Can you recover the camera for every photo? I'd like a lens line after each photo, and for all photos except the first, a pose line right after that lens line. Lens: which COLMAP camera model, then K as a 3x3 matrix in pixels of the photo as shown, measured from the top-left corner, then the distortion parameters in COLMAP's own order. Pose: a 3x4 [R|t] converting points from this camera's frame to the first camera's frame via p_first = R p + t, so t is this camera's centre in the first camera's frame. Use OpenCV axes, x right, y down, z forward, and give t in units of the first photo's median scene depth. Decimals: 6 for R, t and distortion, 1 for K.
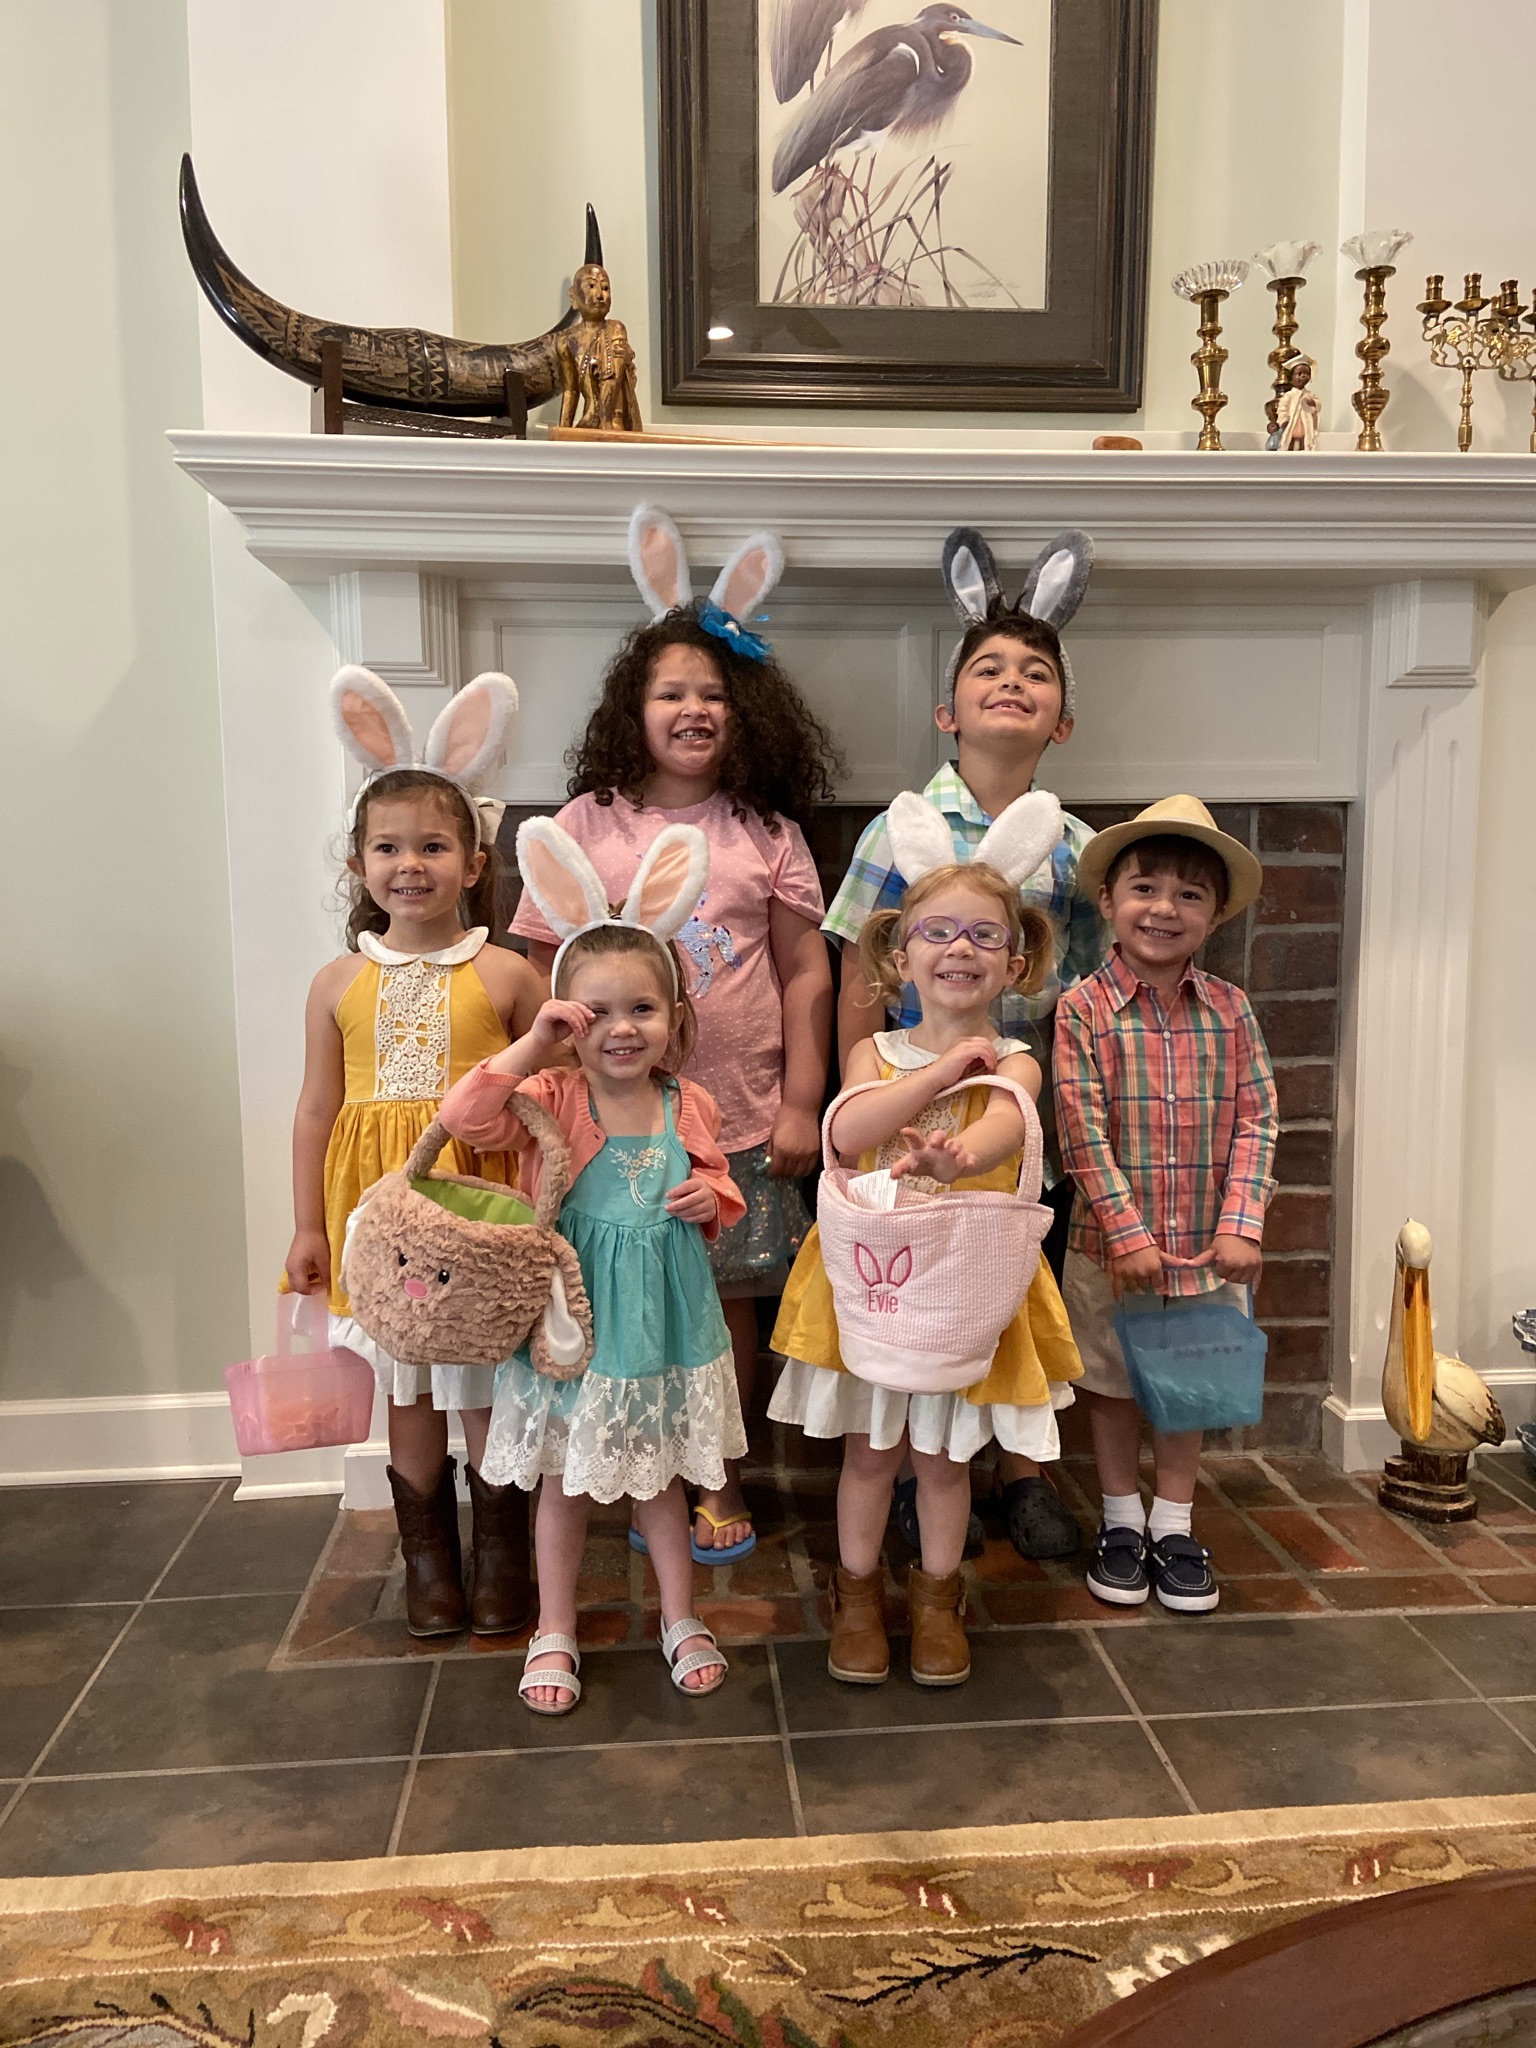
lens RADIAL K [[1571.6, 0, 774.3], [0, 1571.6, 1027.7], [0, 0, 1]] dist [0.224354, -0.208249]
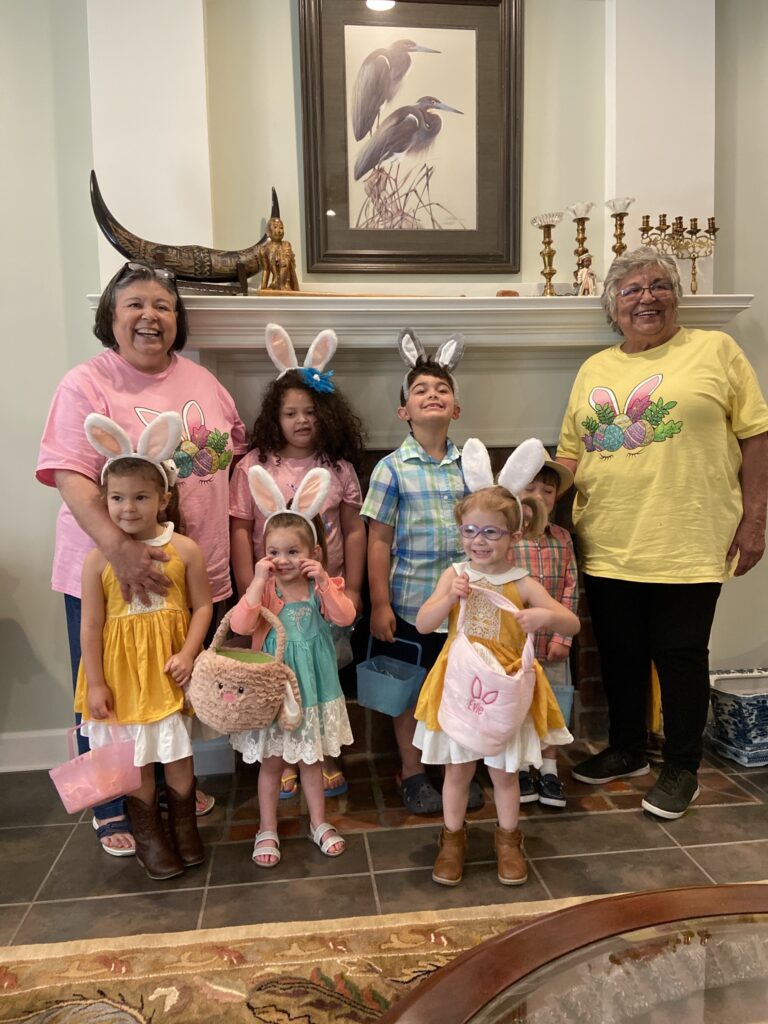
lens RADIAL K [[779.5, 0, 384.0], [0, 779.5, 512.0], [0, 0, 1]] dist [0.210130, -0.201759]
pose [[0.999512, -0.019078, 0.024752, 0.004628], [0.019743, 0.999443, -0.026903, -0.030629], [-0.024225, 0.027378, 0.999332, -0.119470]]
